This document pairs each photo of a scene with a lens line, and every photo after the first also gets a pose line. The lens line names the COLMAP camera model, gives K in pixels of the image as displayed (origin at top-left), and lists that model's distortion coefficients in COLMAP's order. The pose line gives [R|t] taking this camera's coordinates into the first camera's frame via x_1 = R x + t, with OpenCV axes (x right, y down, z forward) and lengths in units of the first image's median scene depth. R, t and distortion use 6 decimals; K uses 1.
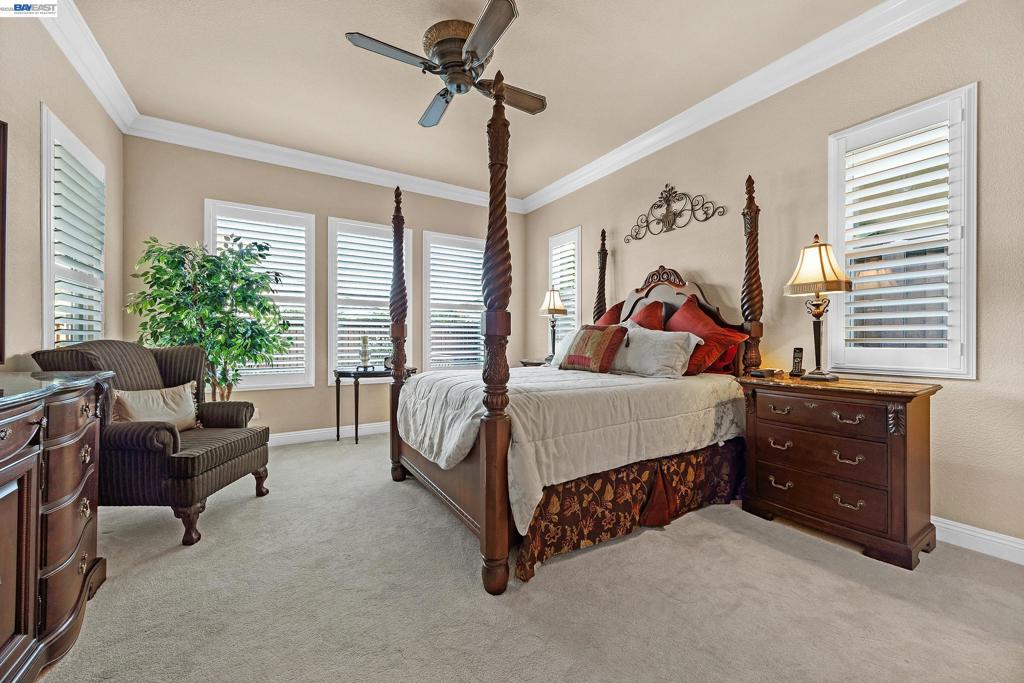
lens RADIAL K [[397.4, 0, 519.9], [0, 397.4, 337.2], [0, 0, 1]] dist [-0.002610, 0.000900]
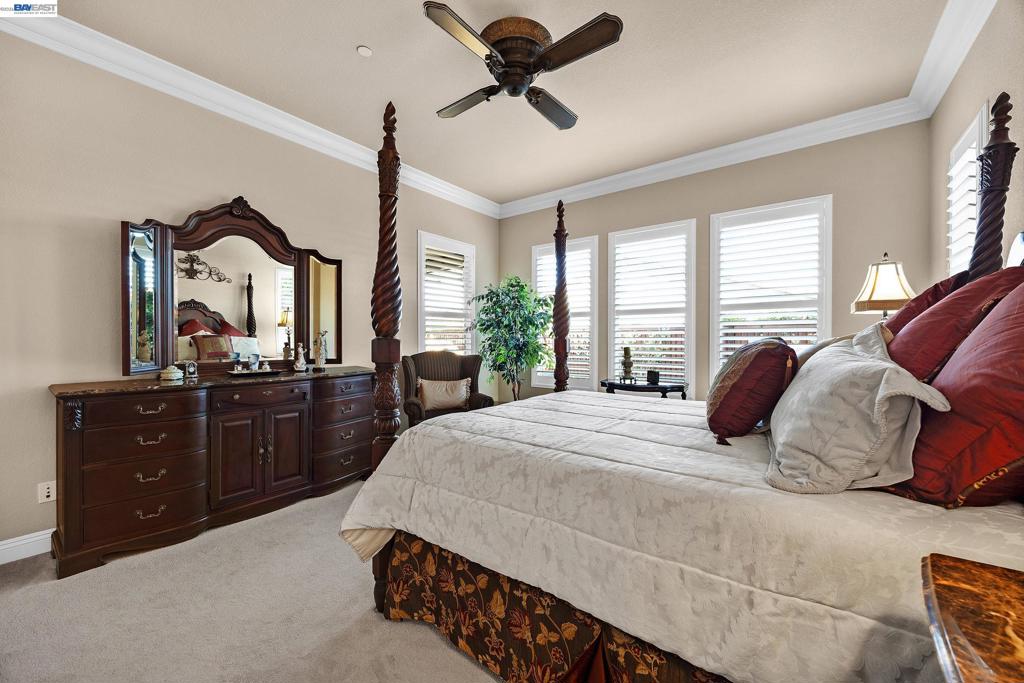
lens RADIAL K [[397.4, 0, 505.6], [0, 397.4, 338.3], [0, 0, 1]] dist [-0.002610, 0.000900]
pose [[0.341430, -0.001059, -0.939907, 0.829860], [0.005772, 0.999983, 0.000970, -0.054219], [0.939889, -0.005756, 0.341431, 0.765062]]
